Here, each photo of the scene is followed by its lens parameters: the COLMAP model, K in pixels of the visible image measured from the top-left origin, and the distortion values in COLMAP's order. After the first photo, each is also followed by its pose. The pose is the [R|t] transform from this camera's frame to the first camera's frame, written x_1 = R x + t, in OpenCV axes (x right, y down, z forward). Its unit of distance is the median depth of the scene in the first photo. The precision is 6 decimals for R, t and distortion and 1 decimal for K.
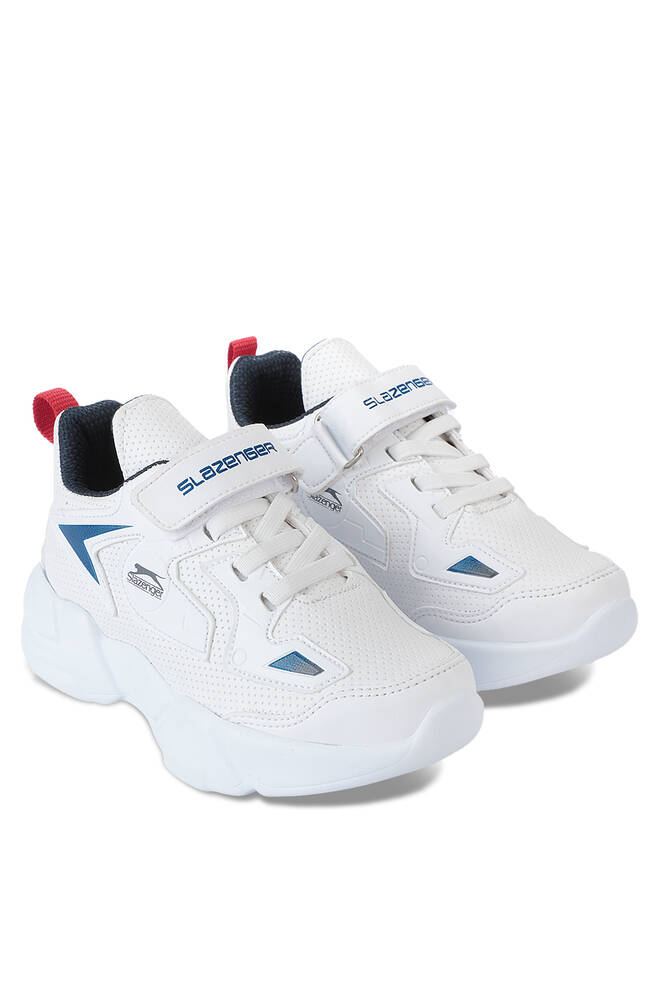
lens RADIAL K [[1665.8, 0, 334.9], [0, 1665.8, 500.3], [0, 0, 1]] dist [0.127570, 0.000000]
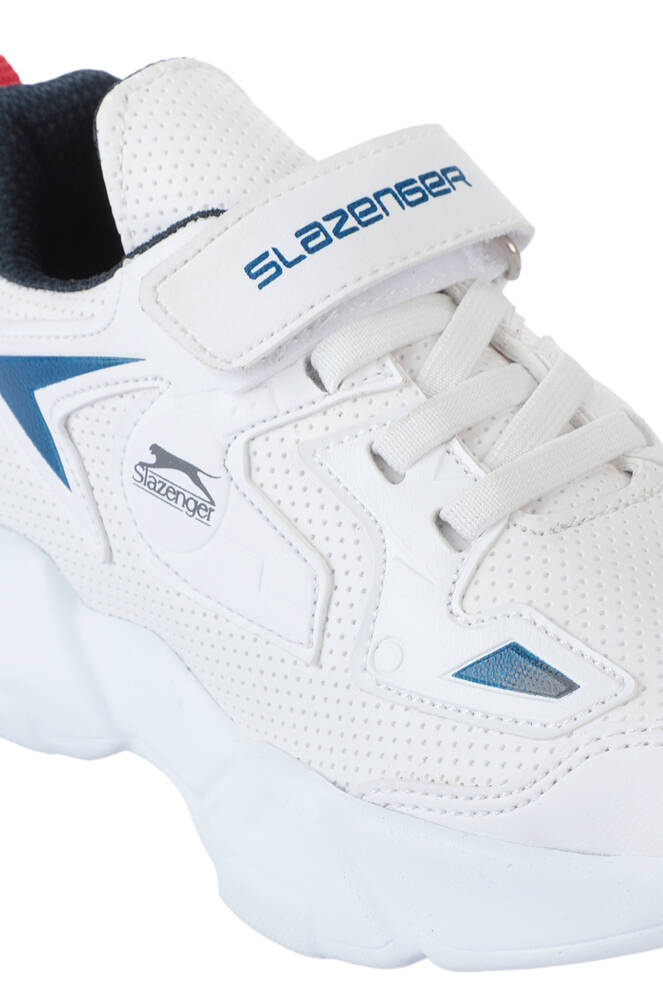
lens RADIAL K [[2349.0, 0, 329.9], [0, 2349.0, 495.5], [0, 0, 1]] dist [0.092098, 0.000000]
pose [[0.999260, -0.005135, -0.038131, -0.048695], [0.005653, 0.999893, 0.013481, 0.043257], [0.038058, -0.013687, 0.999182, 0.379991]]
